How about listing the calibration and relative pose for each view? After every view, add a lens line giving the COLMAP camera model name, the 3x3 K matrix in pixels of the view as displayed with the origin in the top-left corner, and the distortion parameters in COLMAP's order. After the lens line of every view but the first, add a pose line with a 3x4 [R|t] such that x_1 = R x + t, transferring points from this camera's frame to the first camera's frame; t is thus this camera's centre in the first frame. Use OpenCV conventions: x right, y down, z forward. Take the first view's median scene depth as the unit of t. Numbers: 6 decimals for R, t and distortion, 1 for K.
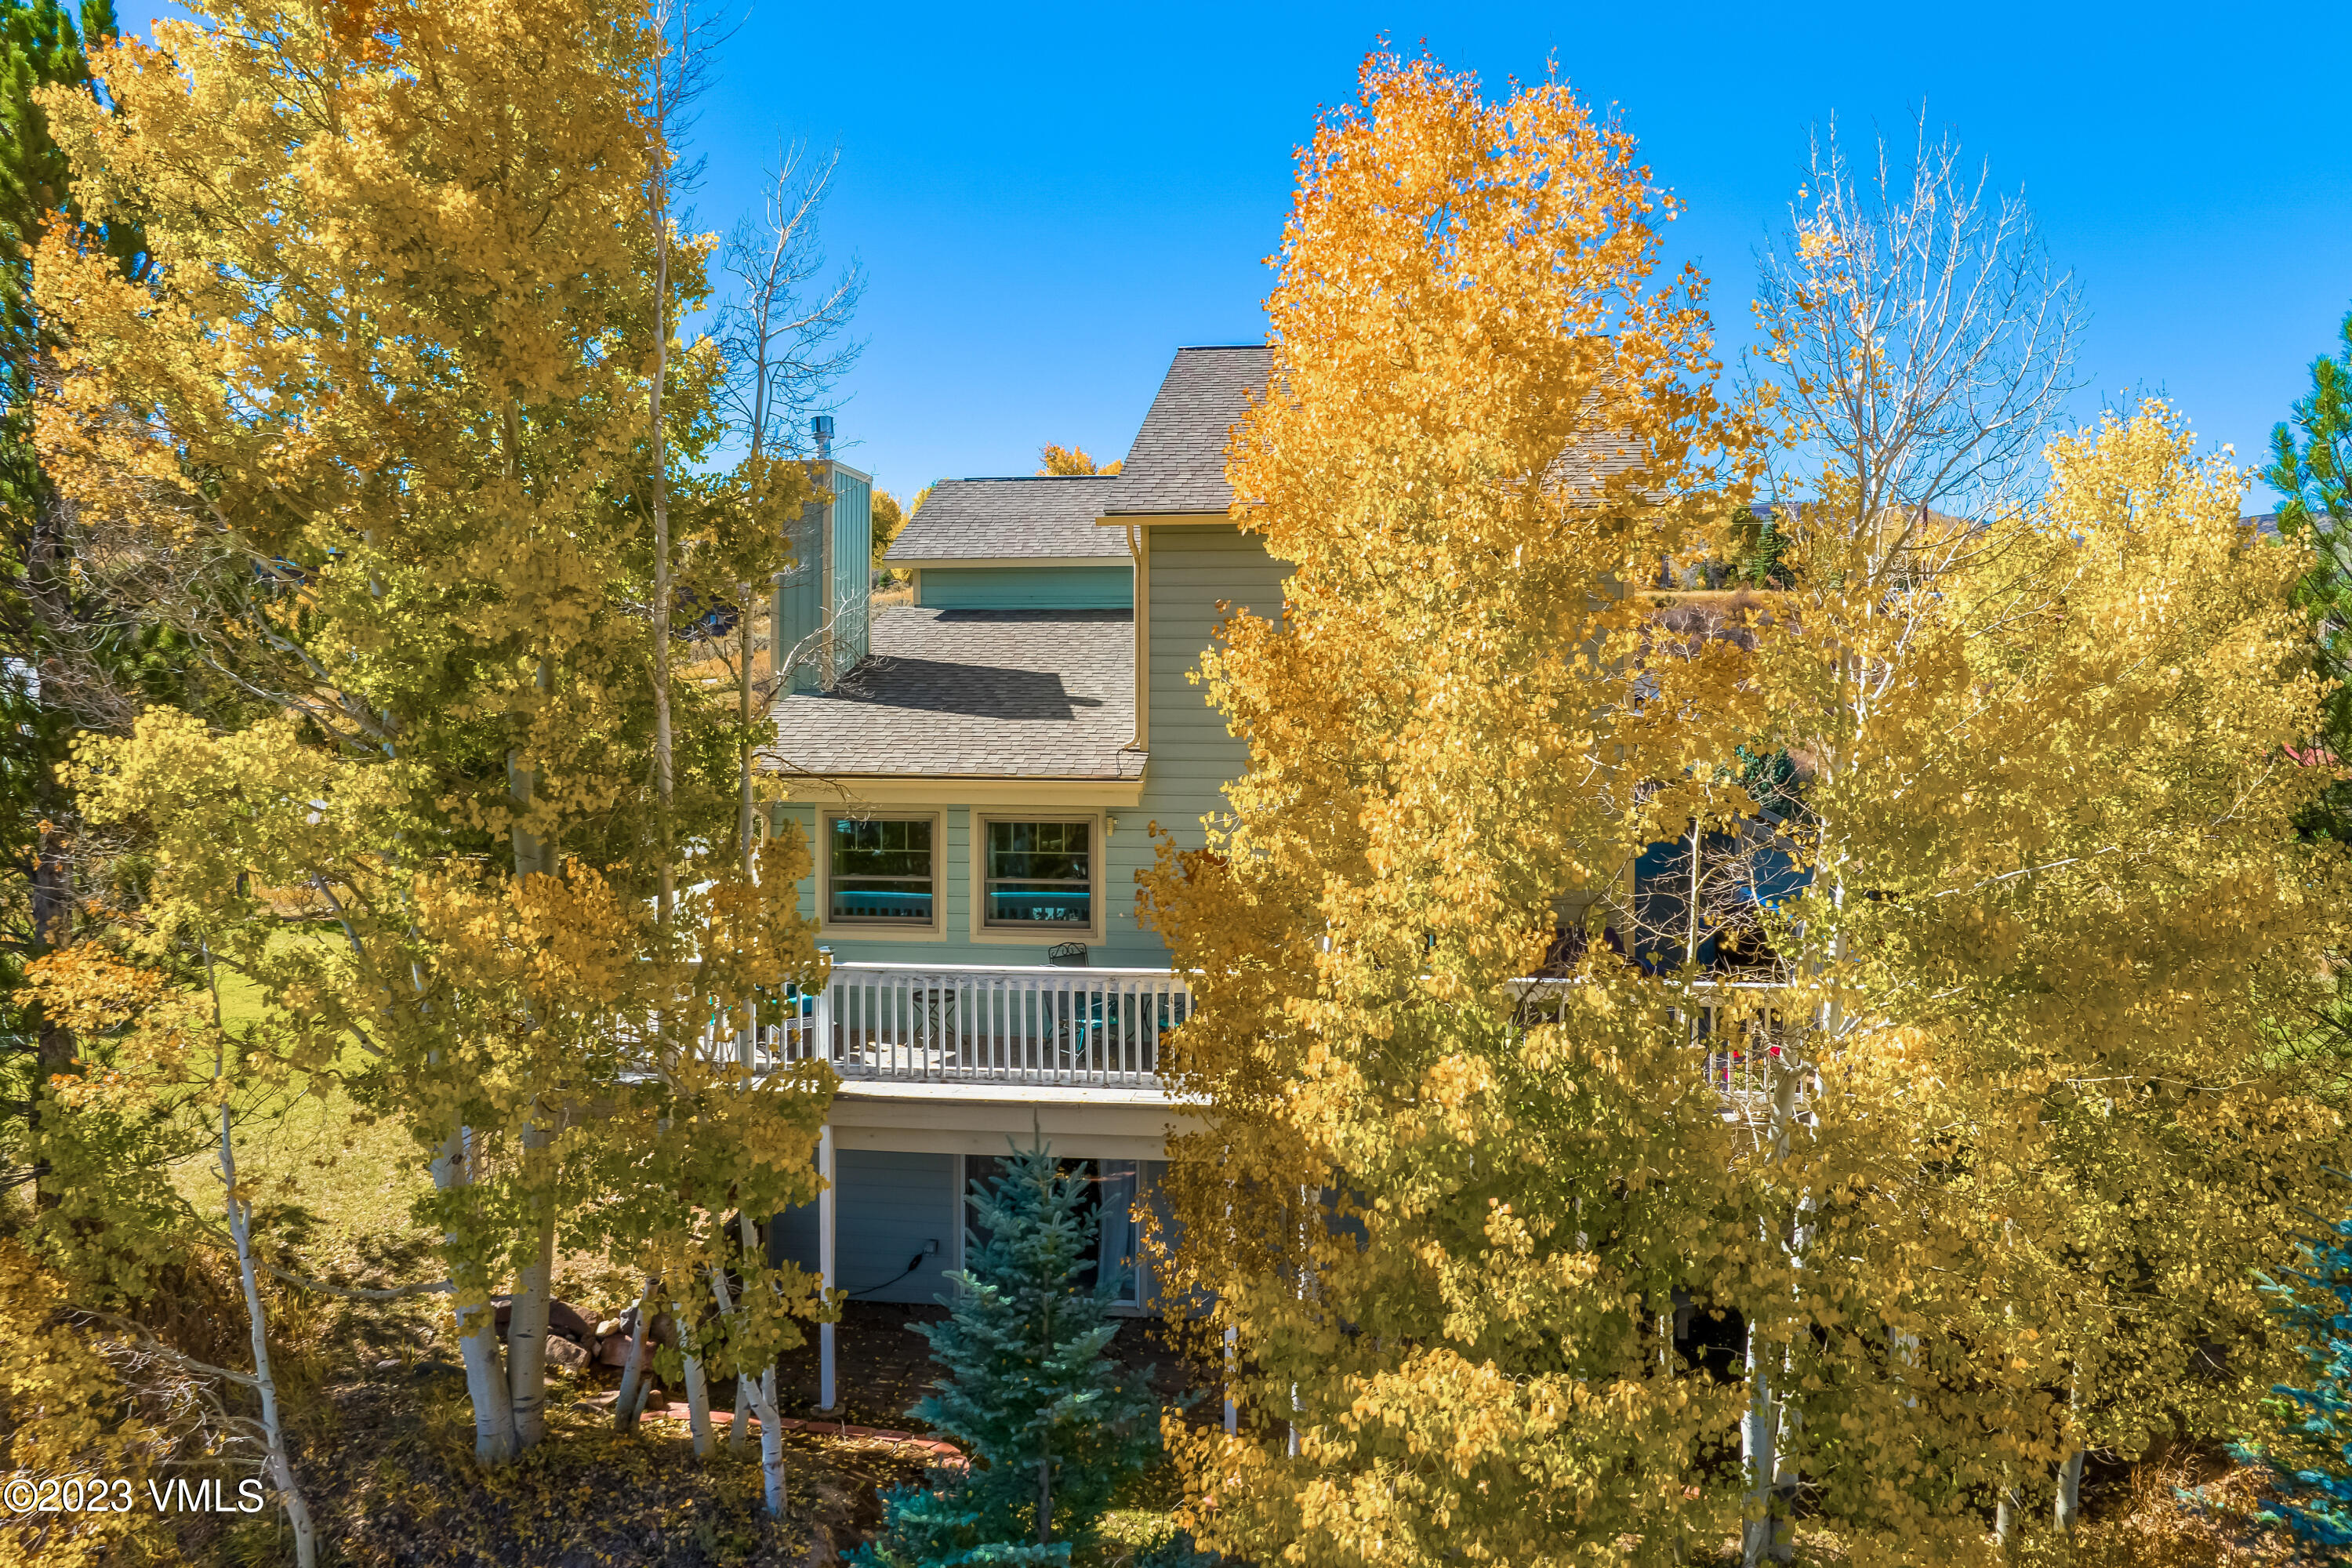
lens RADIAL K [[1626.8, 0, 1176.5], [0, 1626.8, 775.7], [0, 0, 1]] dist [0.005158, 0.000586]
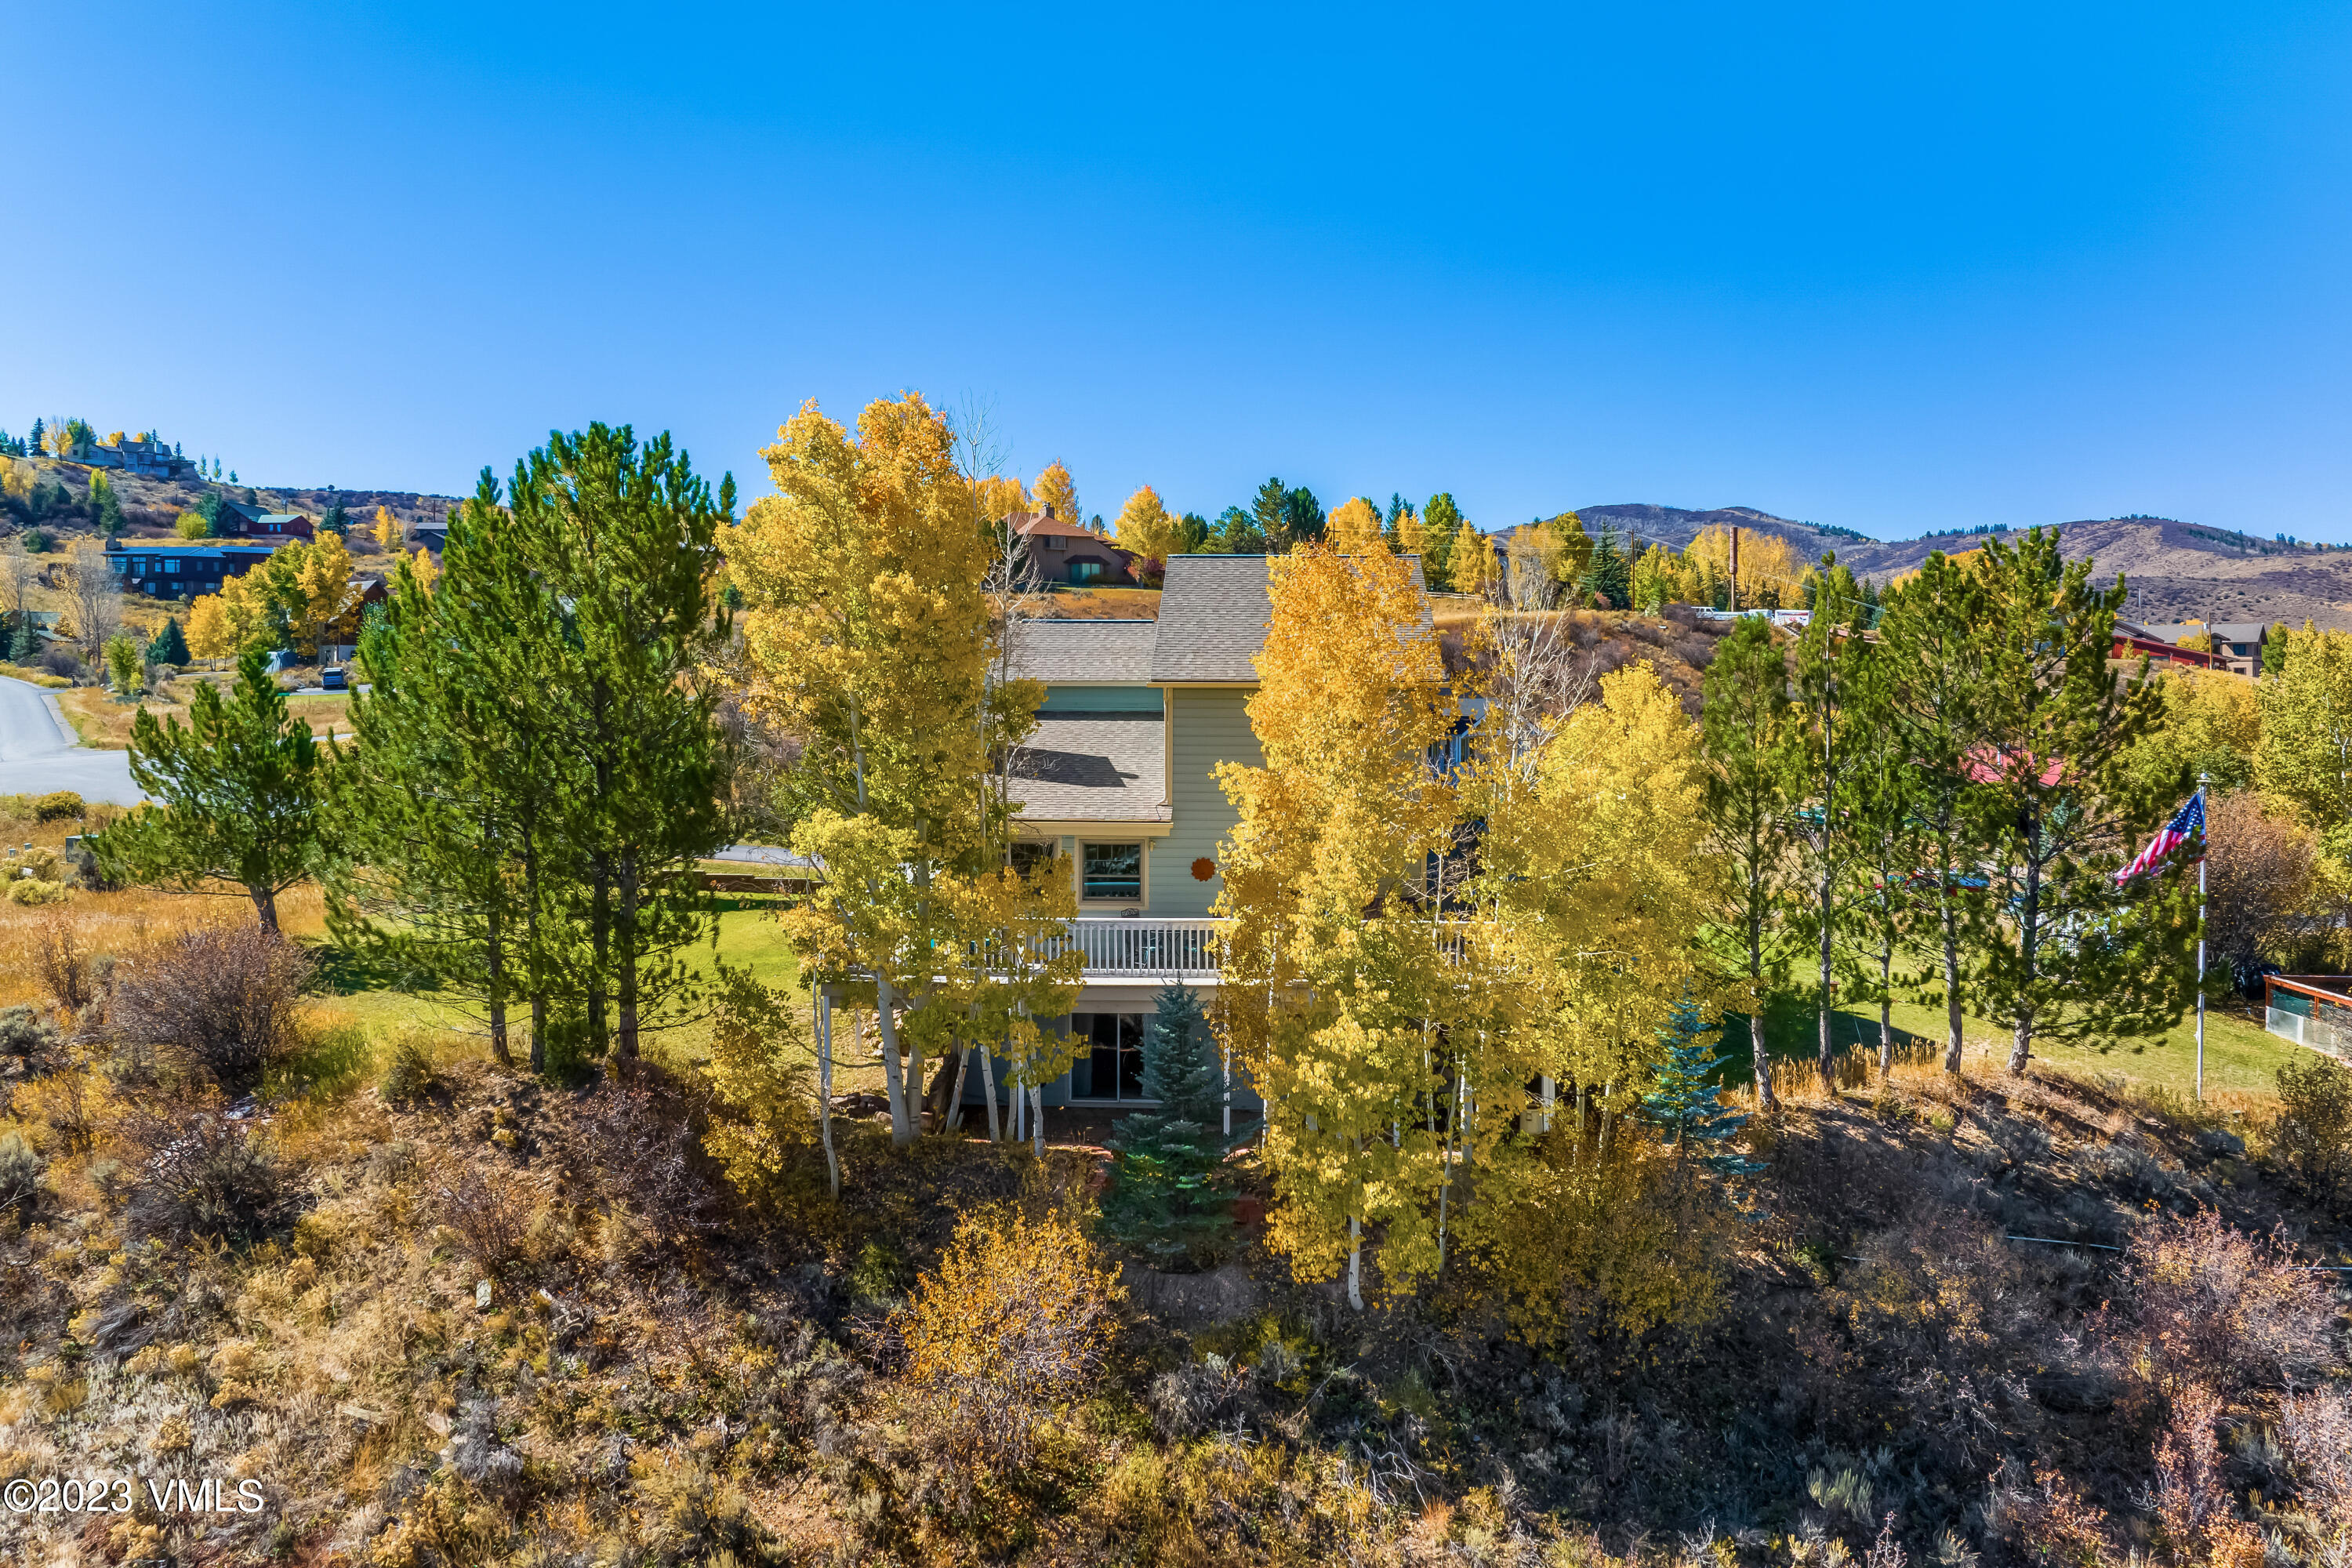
lens RADIAL K [[1626.8, 0, 1176.8], [0, 1626.8, 788.1], [0, 0, 1]] dist [0.005158, 0.000586]
pose [[0.996269, -0.003651, 0.086230, -0.324430], [0.002717, 0.999936, 0.010947, -0.104992], [-0.086265, -0.010672, 0.996215, -1.611899]]
